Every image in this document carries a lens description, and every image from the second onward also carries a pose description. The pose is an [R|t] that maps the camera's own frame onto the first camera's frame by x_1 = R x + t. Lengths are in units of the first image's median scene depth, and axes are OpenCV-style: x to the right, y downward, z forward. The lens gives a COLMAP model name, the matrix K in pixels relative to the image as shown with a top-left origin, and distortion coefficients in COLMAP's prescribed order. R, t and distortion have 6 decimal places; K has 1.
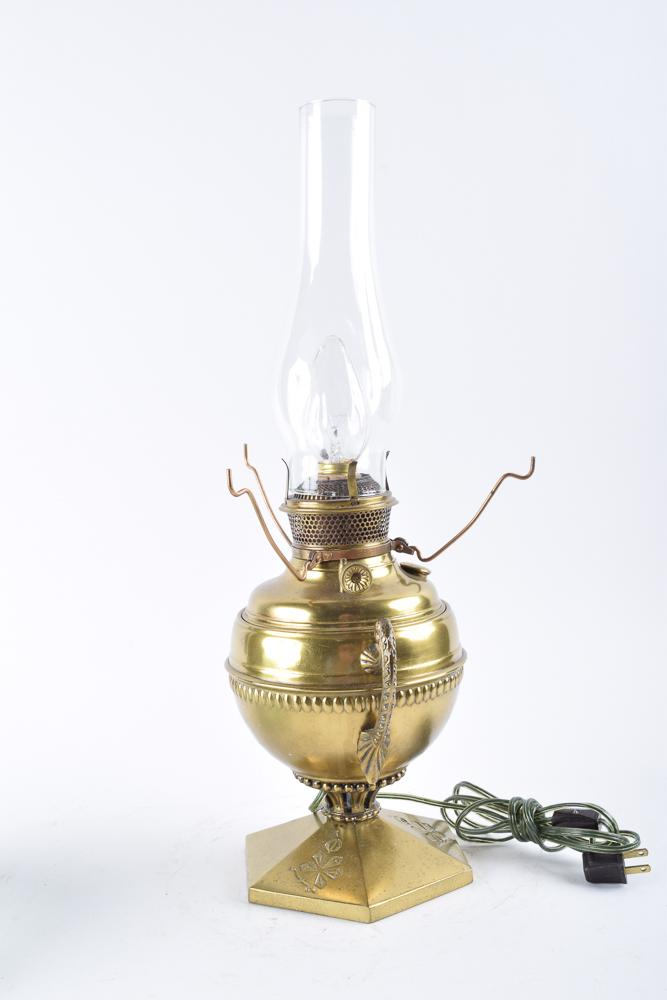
lens RADIAL K [[1048.6, 0, 321.9], [0, 1048.6, 494.7], [0, 0, 1]] dist [-0.106068, 0.000000]
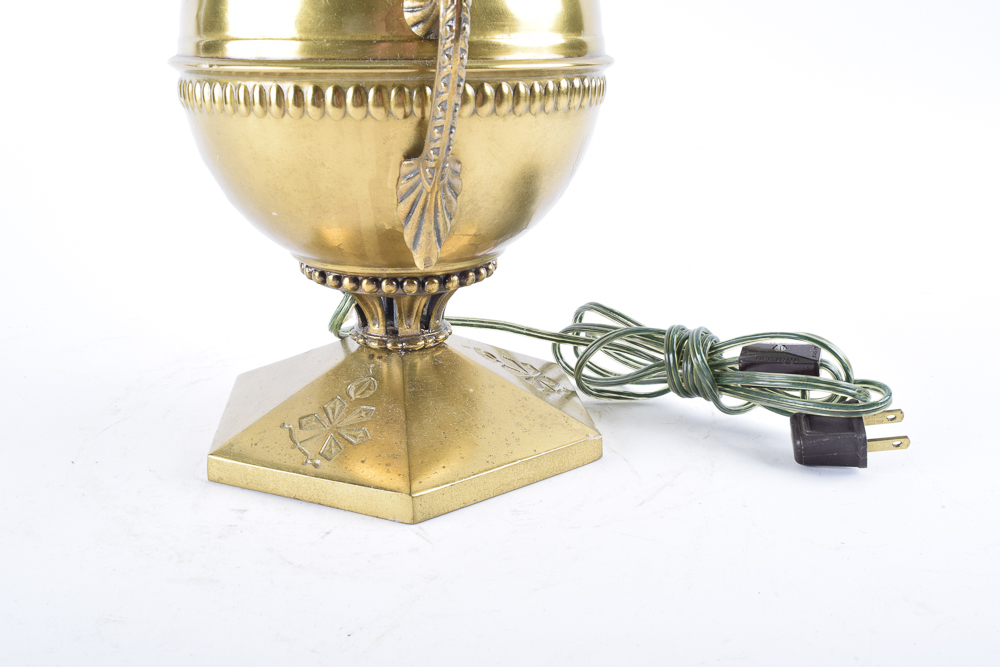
lens RADIAL K [[998.2, 0, 510.7], [0, 998.2, 330.1], [0, 0, 1]] dist [-0.170446, 0.000000]
pose [[0.997334, 0.031219, 0.065954, 0.056386], [-0.045181, 0.973955, 0.222193, 0.184318], [-0.057300, -0.224581, 0.972769, 0.475681]]
